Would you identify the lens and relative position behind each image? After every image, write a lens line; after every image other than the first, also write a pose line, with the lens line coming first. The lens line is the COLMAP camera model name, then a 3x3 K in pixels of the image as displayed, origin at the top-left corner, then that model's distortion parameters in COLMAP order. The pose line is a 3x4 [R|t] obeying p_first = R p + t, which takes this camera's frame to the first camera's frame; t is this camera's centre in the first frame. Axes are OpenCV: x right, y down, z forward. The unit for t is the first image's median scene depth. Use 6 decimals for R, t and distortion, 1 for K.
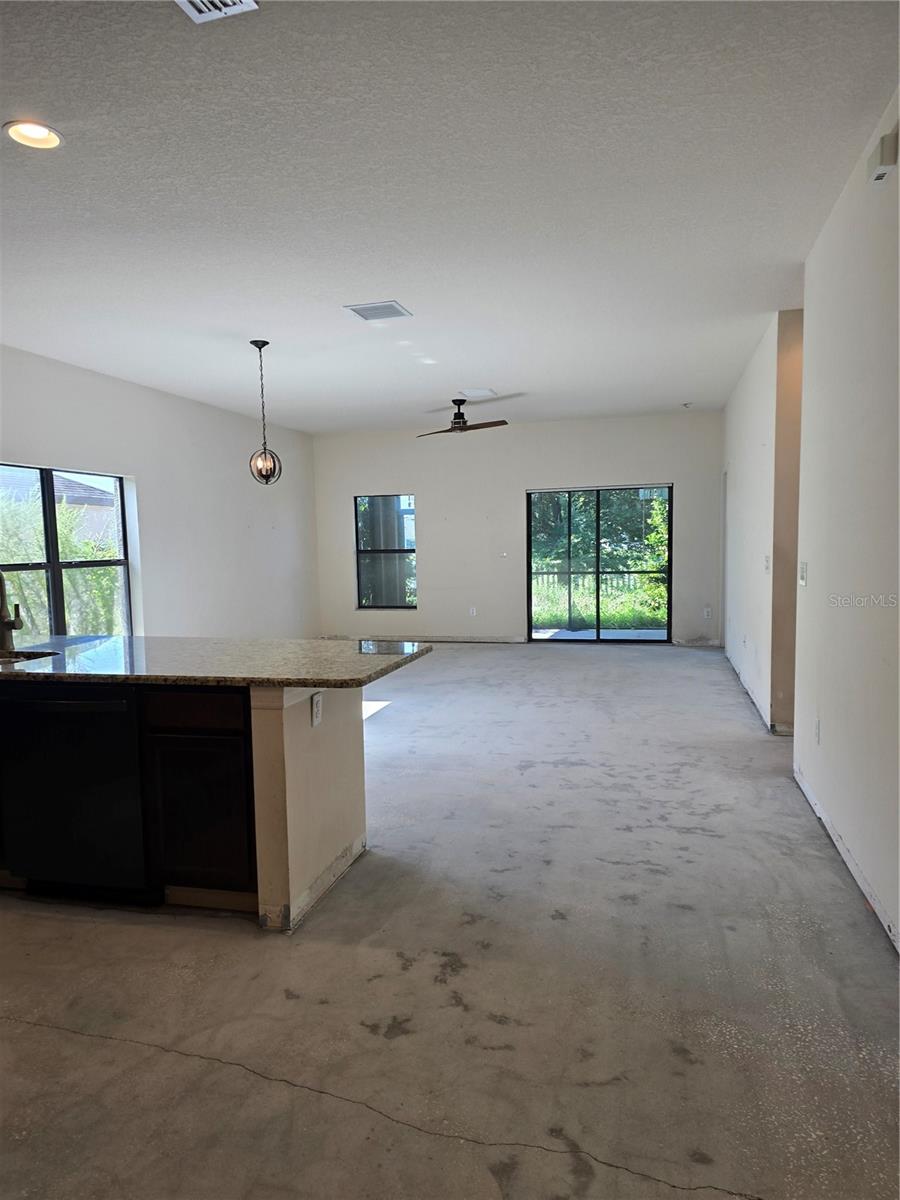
lens RADIAL K [[806.2, 0, 425.4], [0, 806.2, 612.9], [0, 0, 1]] dist [0.057503, -0.045567]
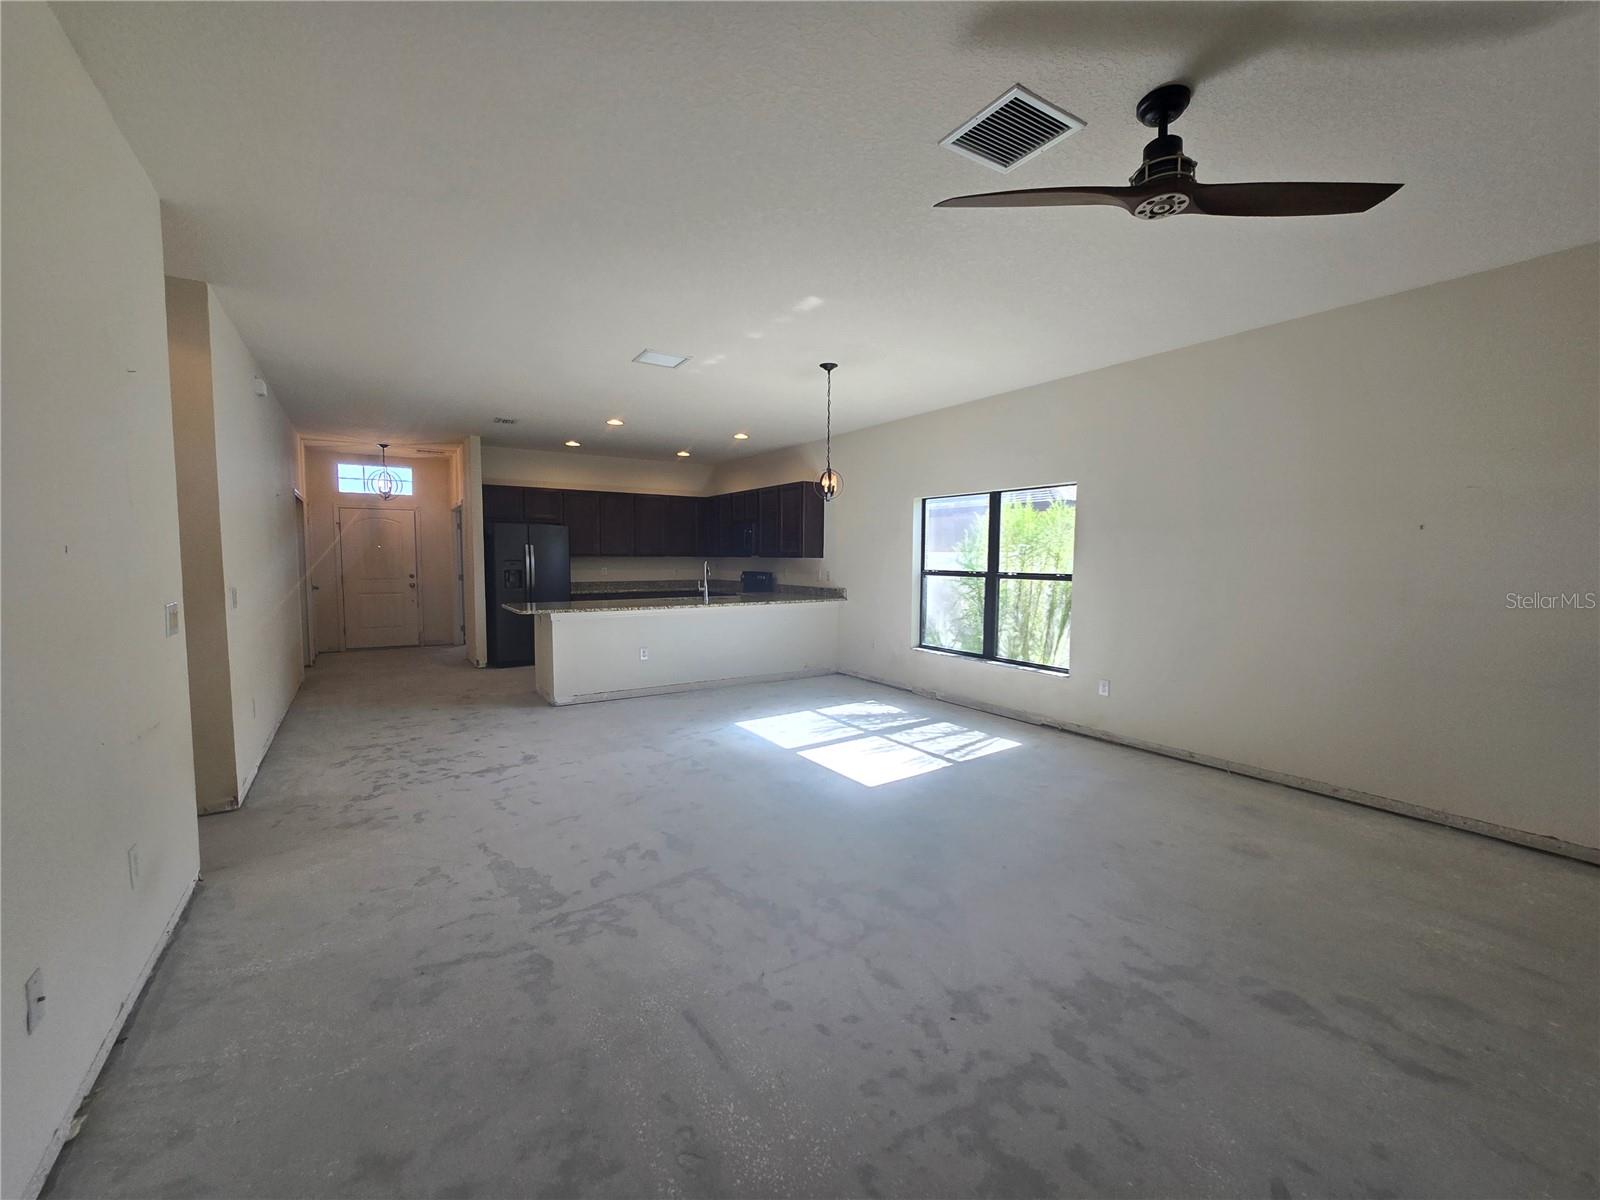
lens RADIAL K [[651.4, 0, 828.7], [0, 651.4, 588.7], [0, 0, 1]] dist [-0.003107, 0.002059]
pose [[-0.627759, 0.061340, -0.775987, 0.565854], [-0.059832, 0.990139, 0.126671, -0.193481], [0.776105, 0.125948, -0.617899, 1.895483]]
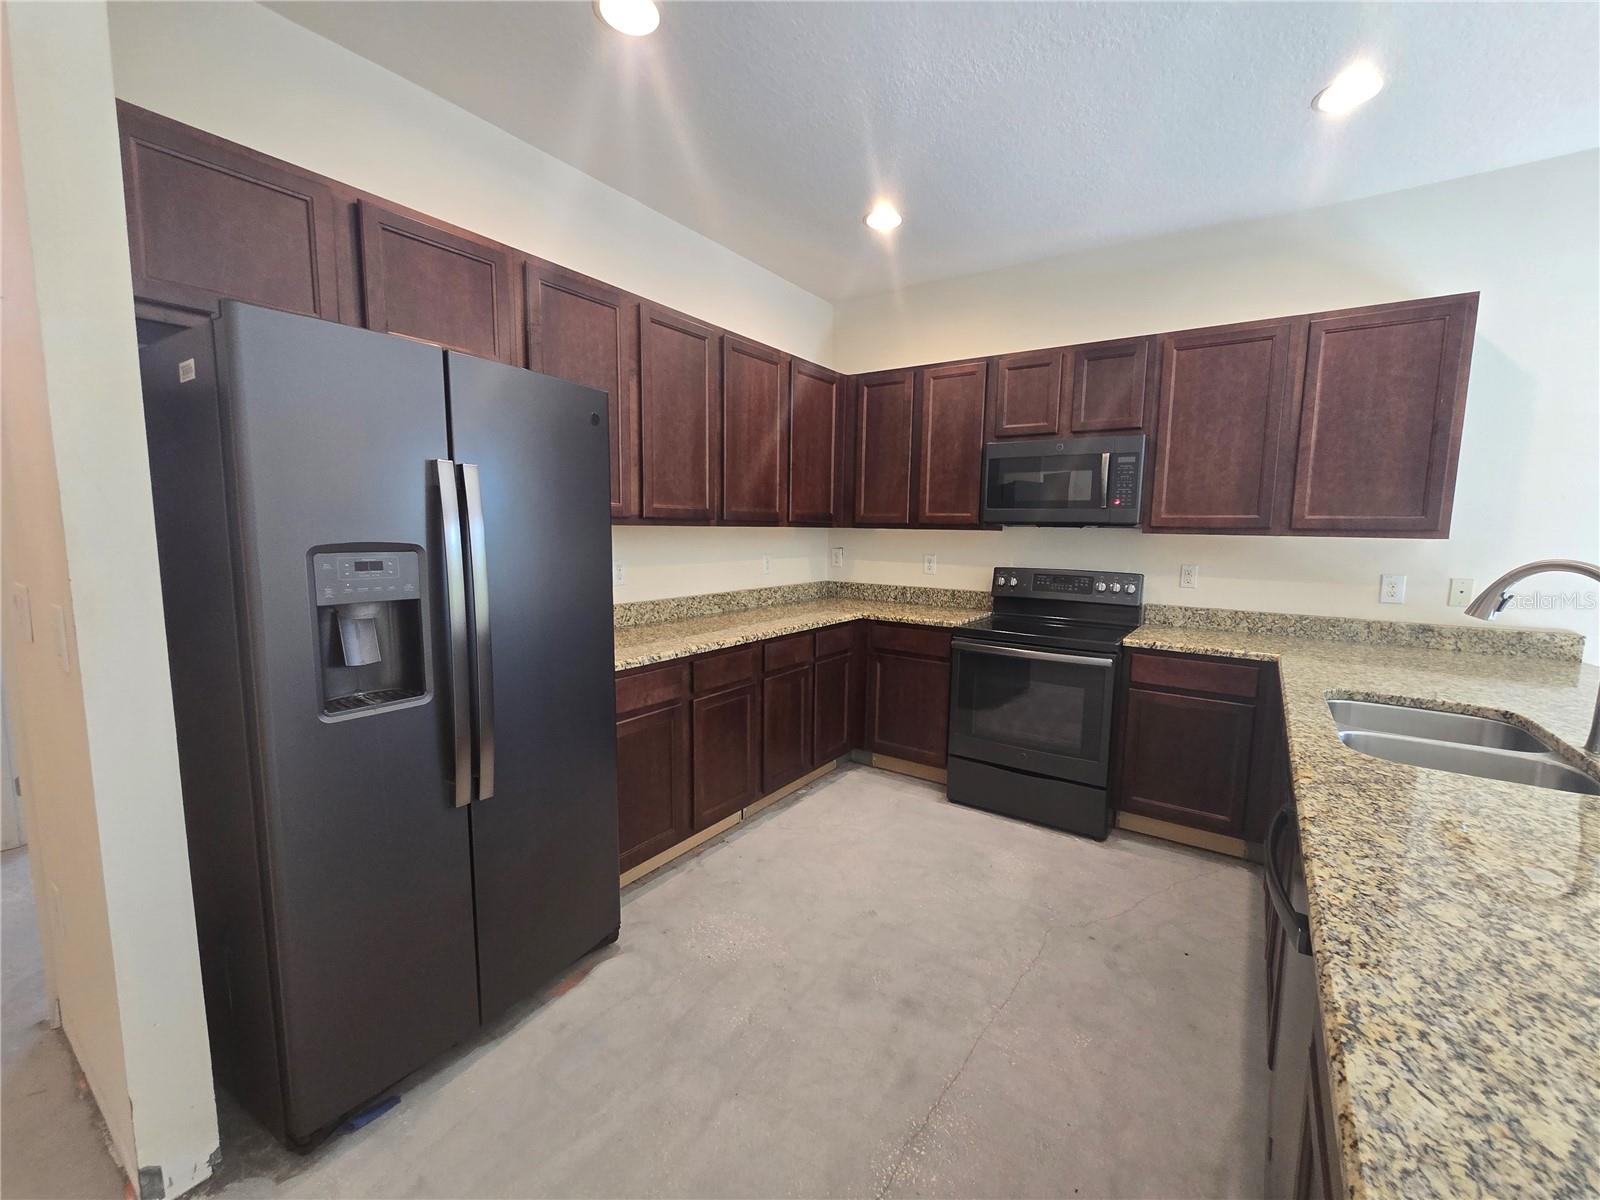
lens RADIAL K [[651.4, 0, 815.4], [0, 651.4, 595.1], [0, 0, 1]] dist [-0.003107, 0.002059]
pose [[-0.316068, 0.118153, -0.941350, -0.009507], [-0.093632, 0.983486, 0.154880, -0.048632], [0.944105, 0.137093, -0.299786, 0.510689]]
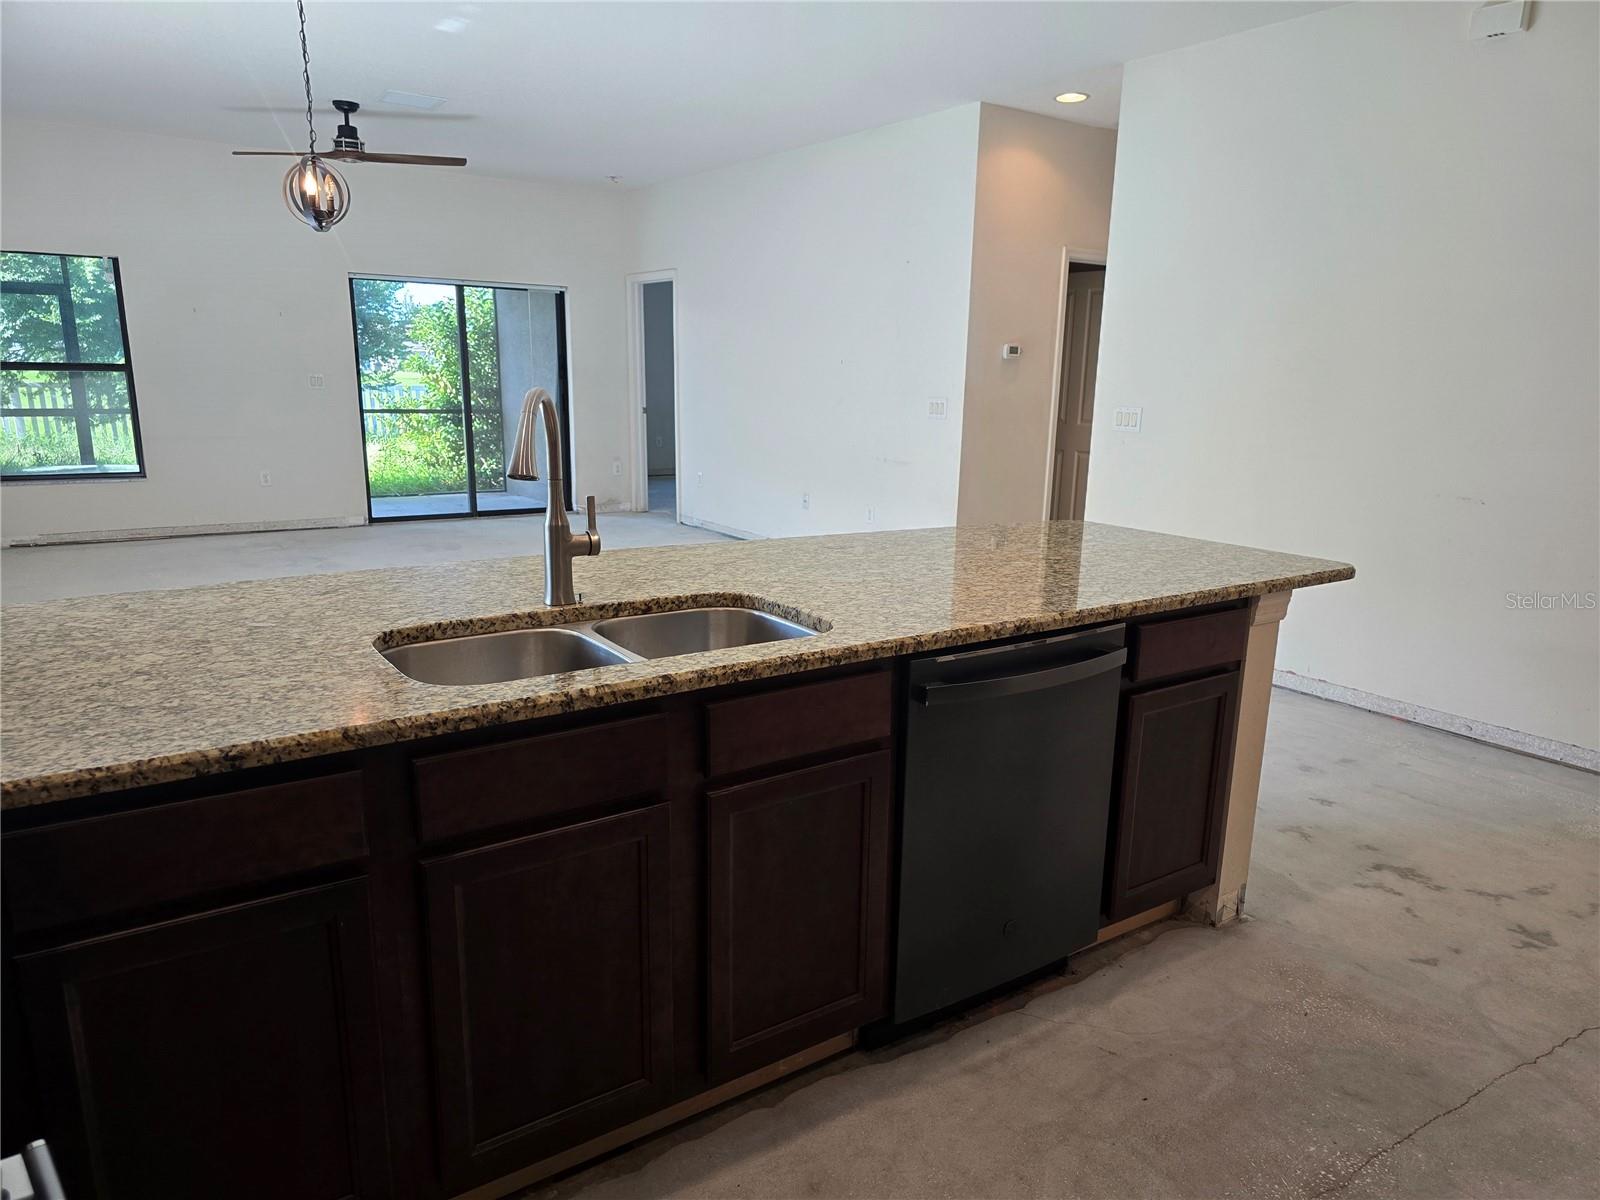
lens RADIAL K [[1074.9, 0, 814.1], [0, 1074.9, 622.6], [0, 0, 1]] dist [0.057503, -0.045567]
pose [[0.642804, -0.143776, 0.752417, -0.664007], [0.033725, 0.986588, 0.159711, -0.025044], [-0.765288, -0.077288, 0.639031, 0.407307]]
